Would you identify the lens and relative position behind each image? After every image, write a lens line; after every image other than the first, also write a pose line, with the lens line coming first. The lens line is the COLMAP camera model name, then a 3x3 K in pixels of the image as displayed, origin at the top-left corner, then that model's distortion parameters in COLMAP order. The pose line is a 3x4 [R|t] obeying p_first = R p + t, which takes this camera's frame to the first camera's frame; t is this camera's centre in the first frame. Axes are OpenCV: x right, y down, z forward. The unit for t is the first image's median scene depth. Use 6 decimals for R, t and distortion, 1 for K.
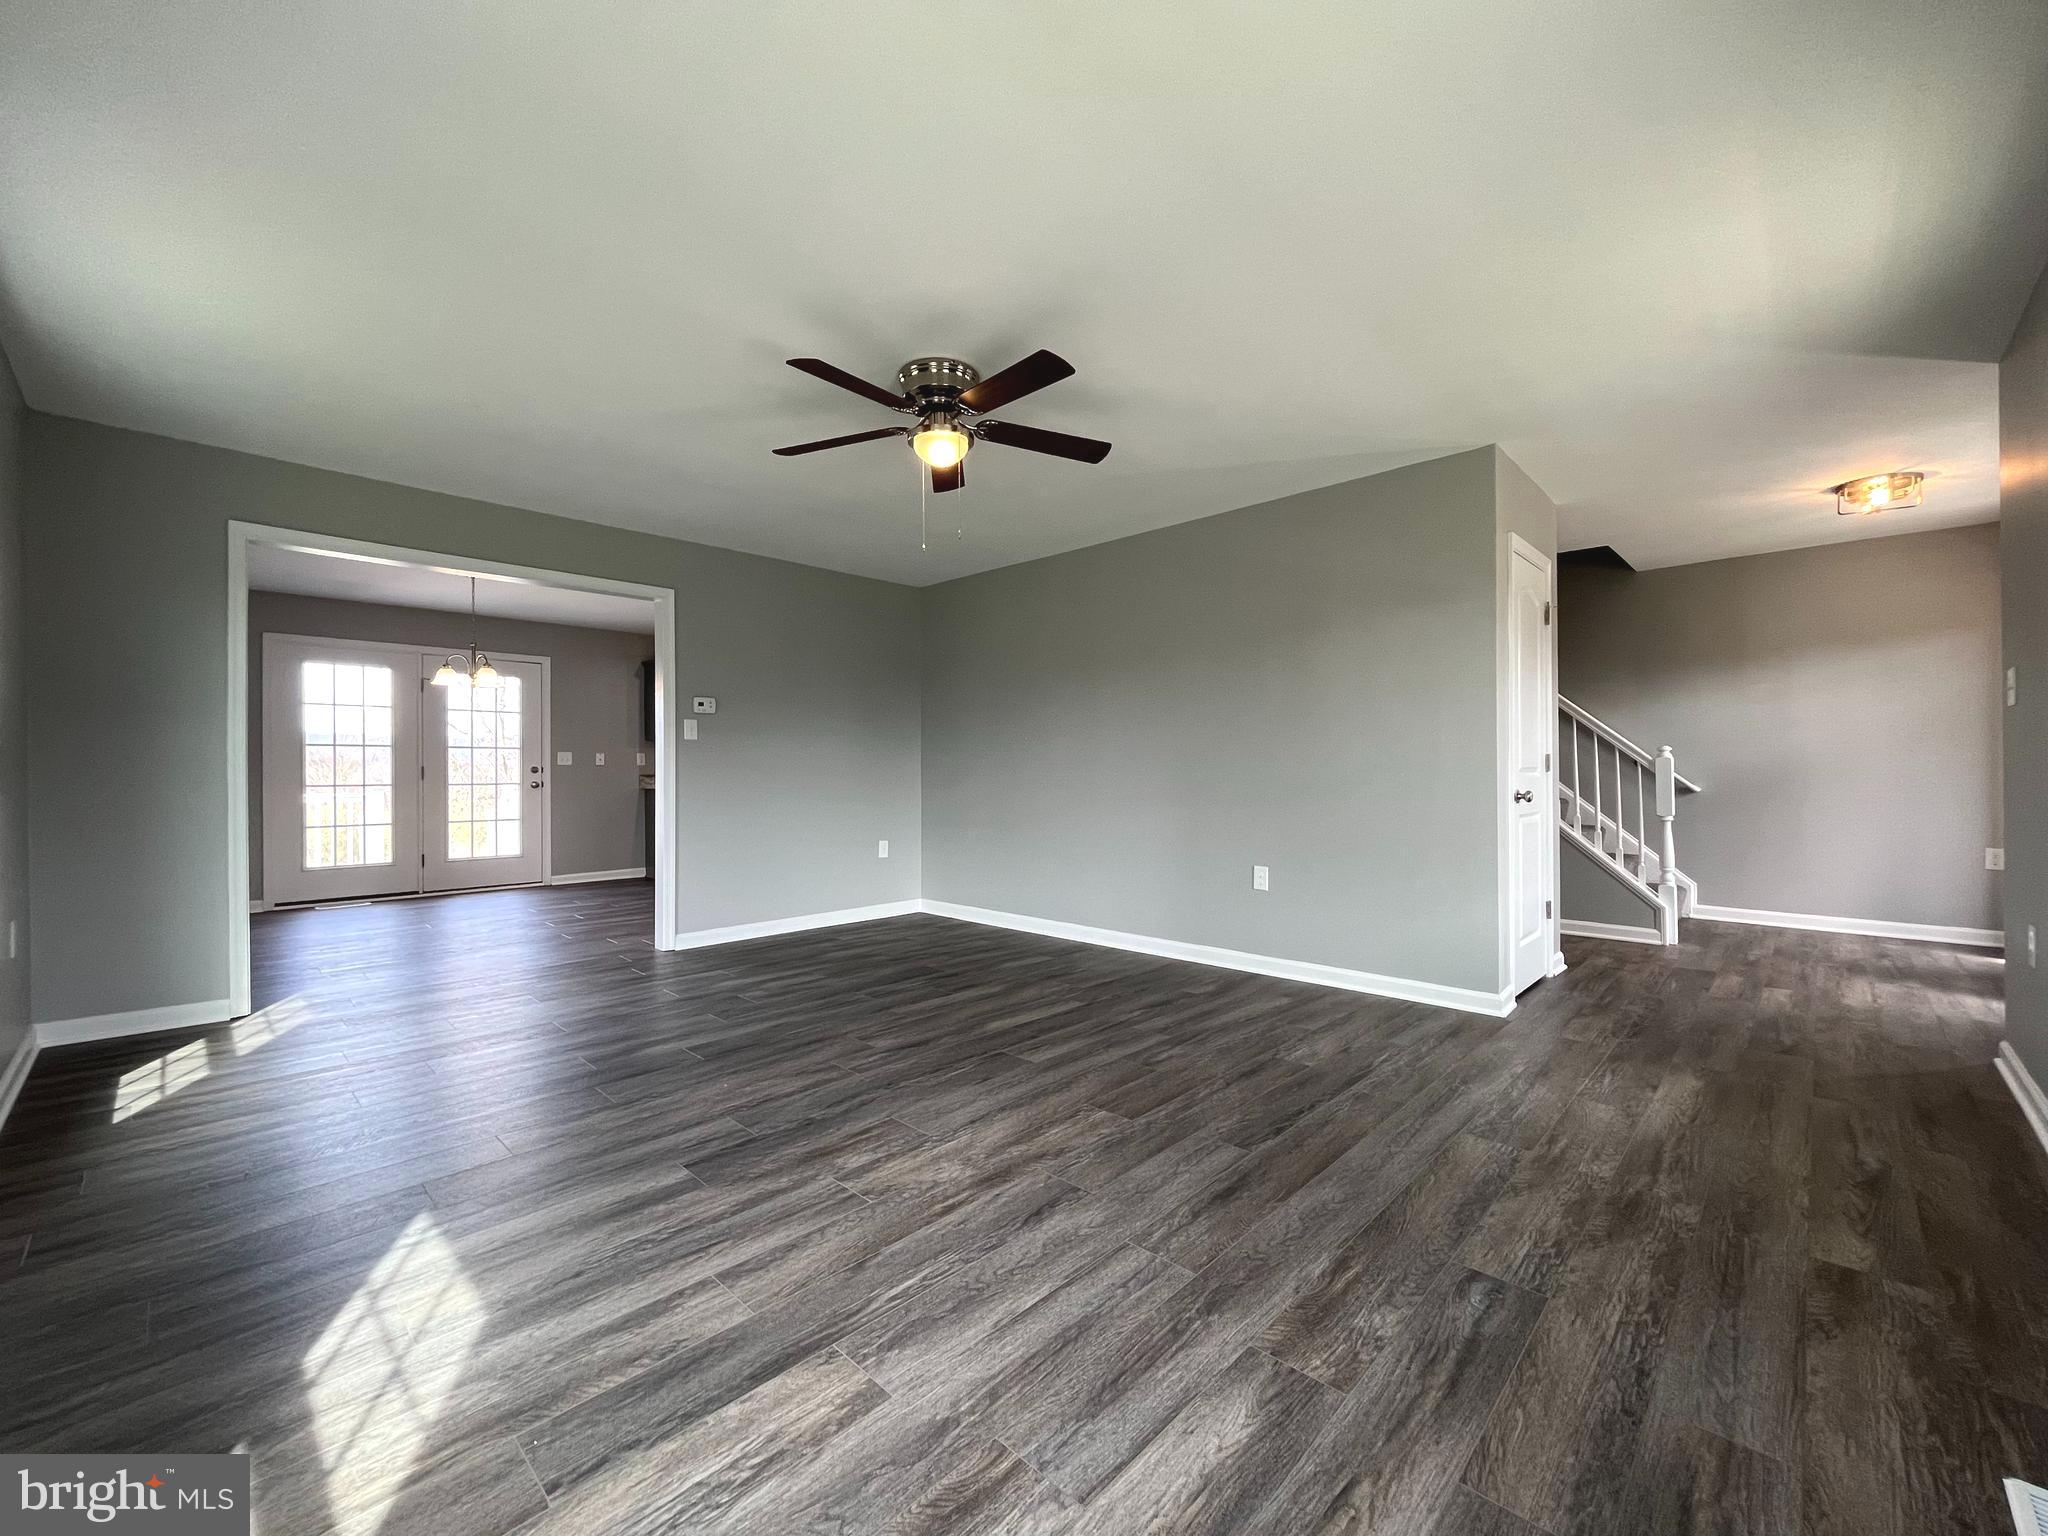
lens RADIAL K [[824.7, 0, 1011.7], [0, 824.7, 767.9], [0, 0, 1]] dist [-0.001912, -0.000525]
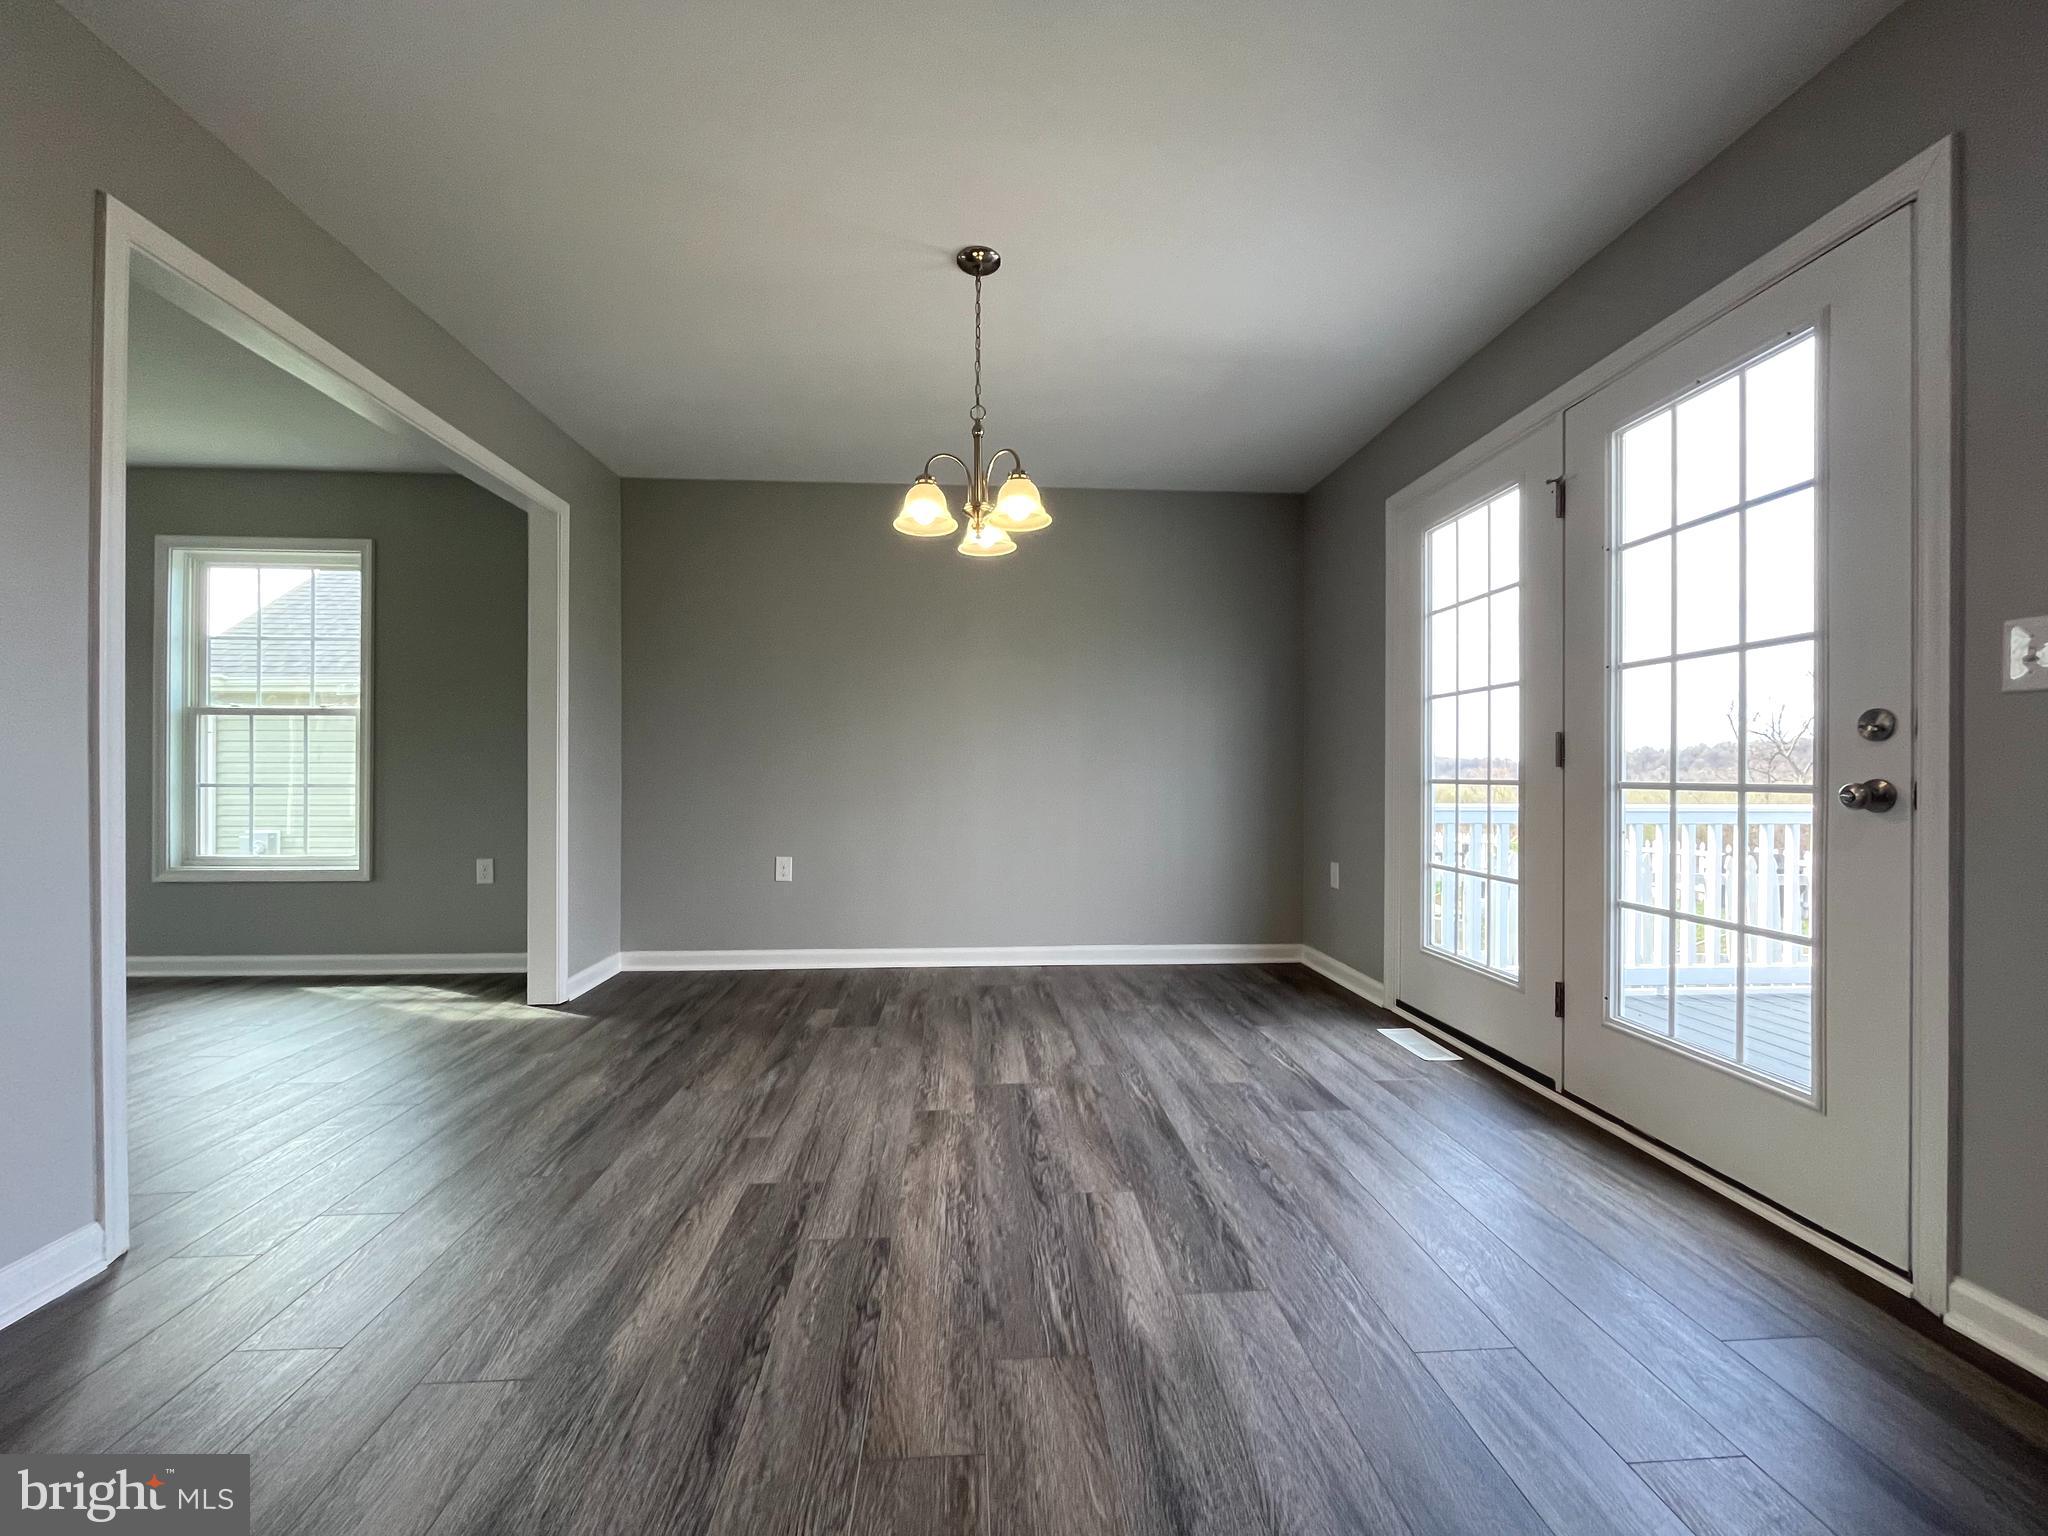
lens RADIAL K [[824.7, 0, 1015.8], [0, 824.7, 785.3], [0, 0, 1]] dist [-0.001912, -0.000525]
pose [[-0.662628, 0.016612, -0.748764, -0.696836], [0.005592, 0.999836, 0.017234, 0.032341], [0.748928, 0.007232, -0.662612, 2.473096]]
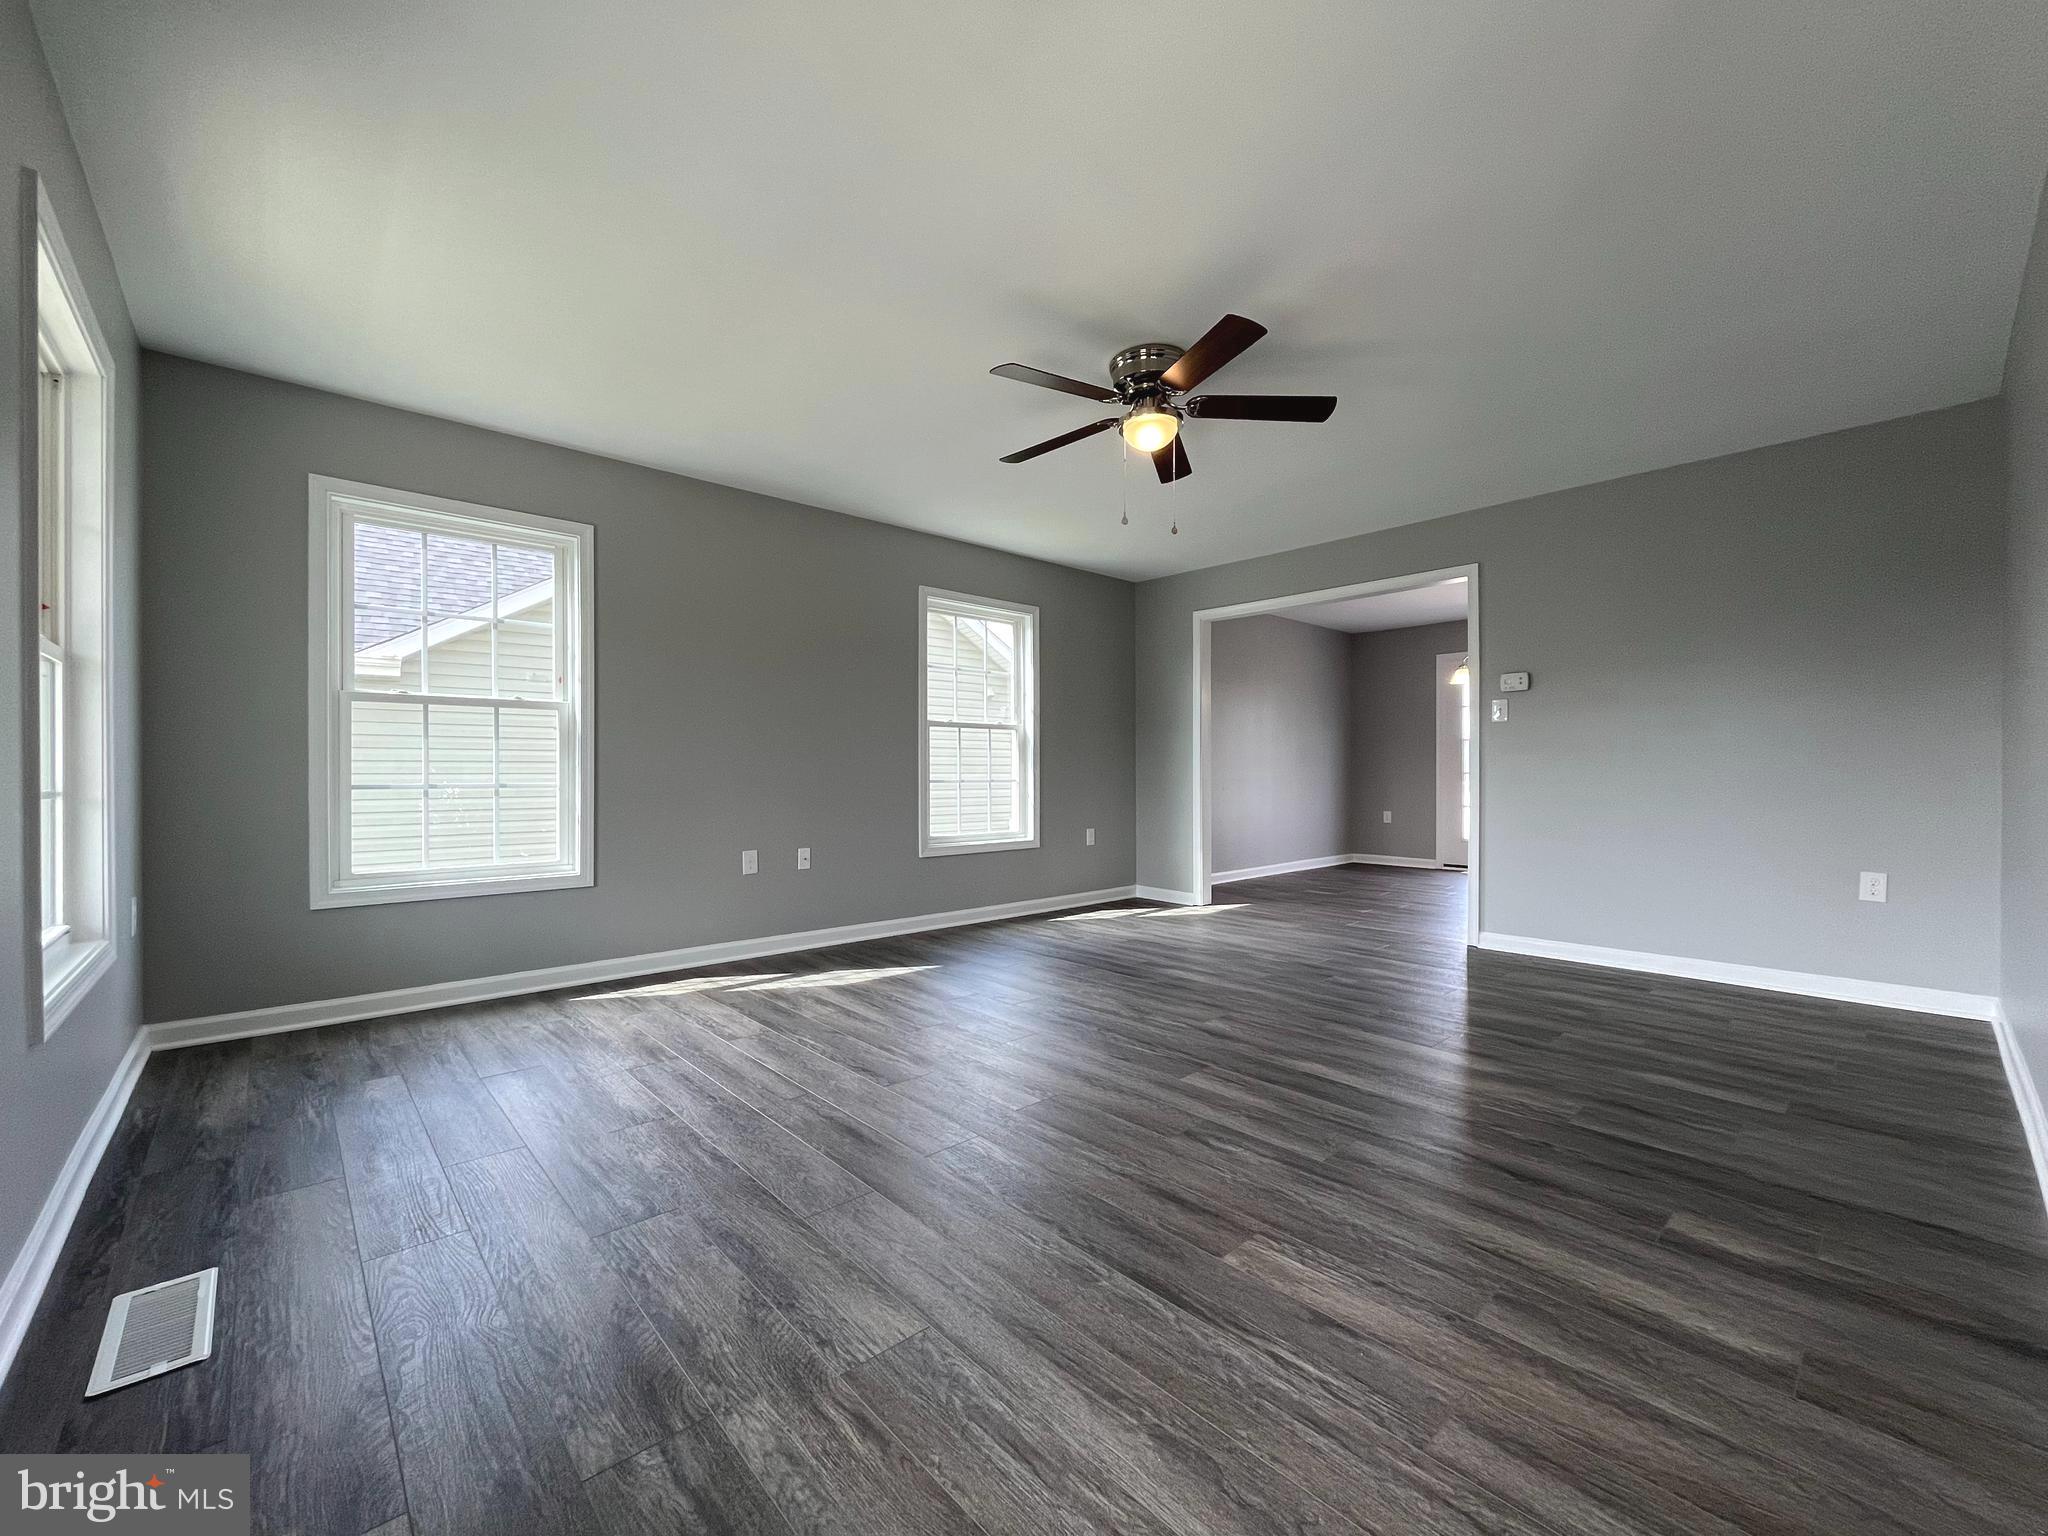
lens RADIAL K [[824.7, 0, 1022.8], [0, 824.7, 765.9], [0, 0, 1]] dist [-0.001912, -0.000525]
pose [[-0.051762, -0.002190, -0.998657, 0.900643], [0.005465, 0.999982, -0.002476, 0.022692], [0.998645, -0.005585, -0.051749, 0.862373]]
